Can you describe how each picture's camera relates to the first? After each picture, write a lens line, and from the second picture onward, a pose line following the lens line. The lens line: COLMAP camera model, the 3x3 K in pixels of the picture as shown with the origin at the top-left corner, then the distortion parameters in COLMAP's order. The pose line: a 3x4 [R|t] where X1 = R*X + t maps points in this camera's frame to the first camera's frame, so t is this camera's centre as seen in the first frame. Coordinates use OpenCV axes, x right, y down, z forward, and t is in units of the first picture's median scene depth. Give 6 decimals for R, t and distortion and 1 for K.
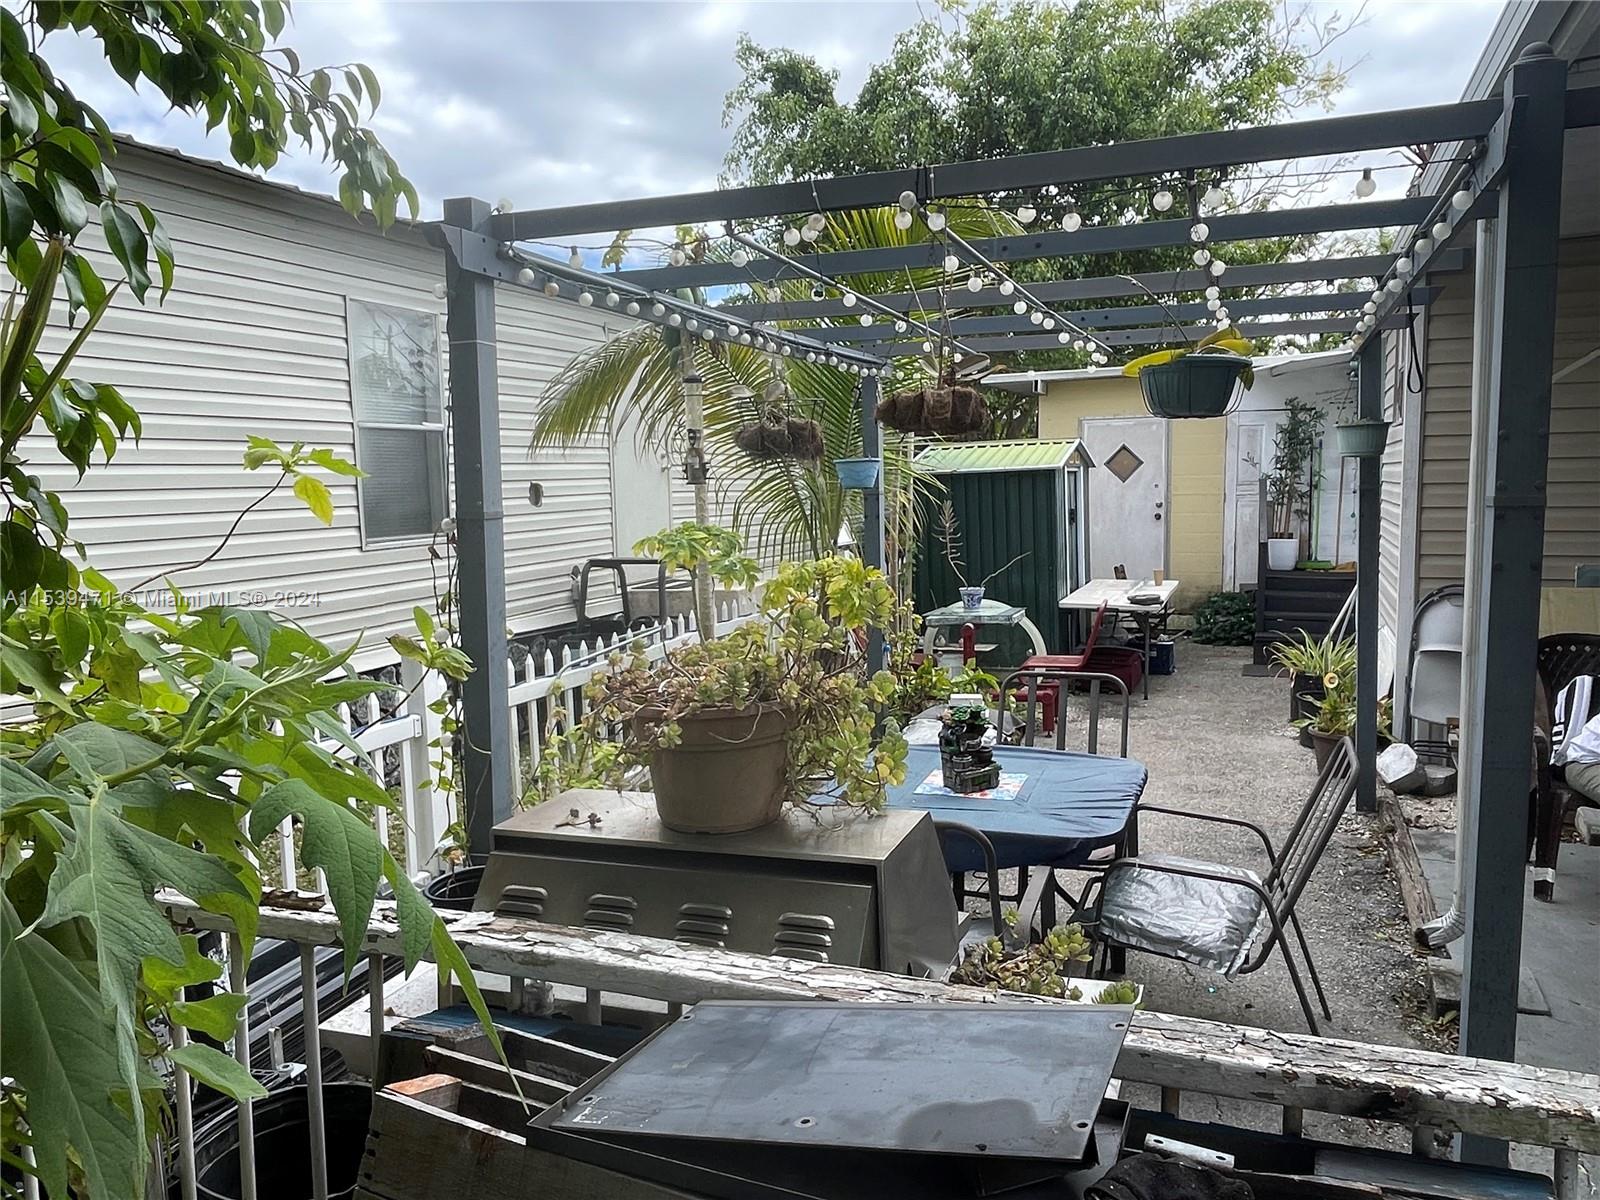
lens RADIAL K [[1174.9, 0, 799.7], [0, 1174.9, 600.5], [0, 0, 1]] dist [0.042933, 0.000490]
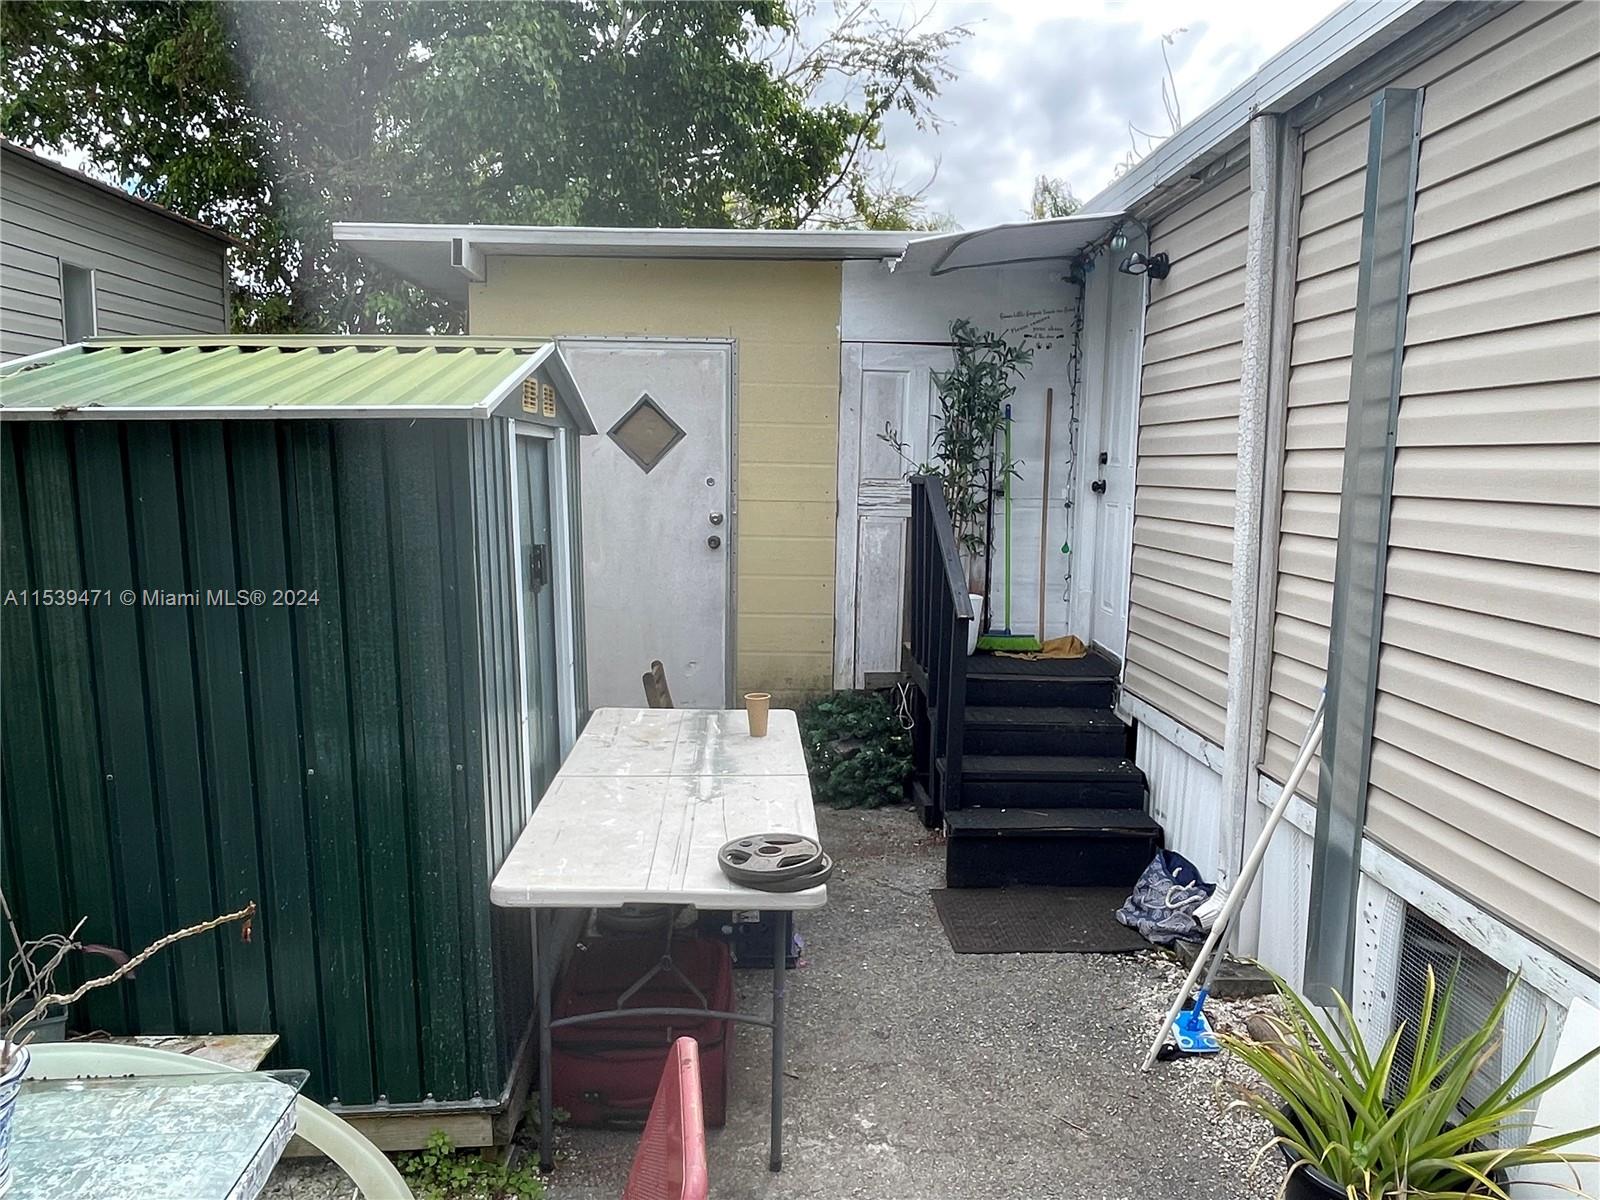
lens RADIAL K [[1039.5, 0, 798.6], [0, 1039.5, 608.3], [0, 0, 1]] dist [0.002433, 0.000098]
pose [[0.899820, -0.026834, 0.435436, 0.146591], [0.013107, 0.999319, 0.034498, -0.060009], [-0.436065, -0.025335, 0.899559, 0.603791]]
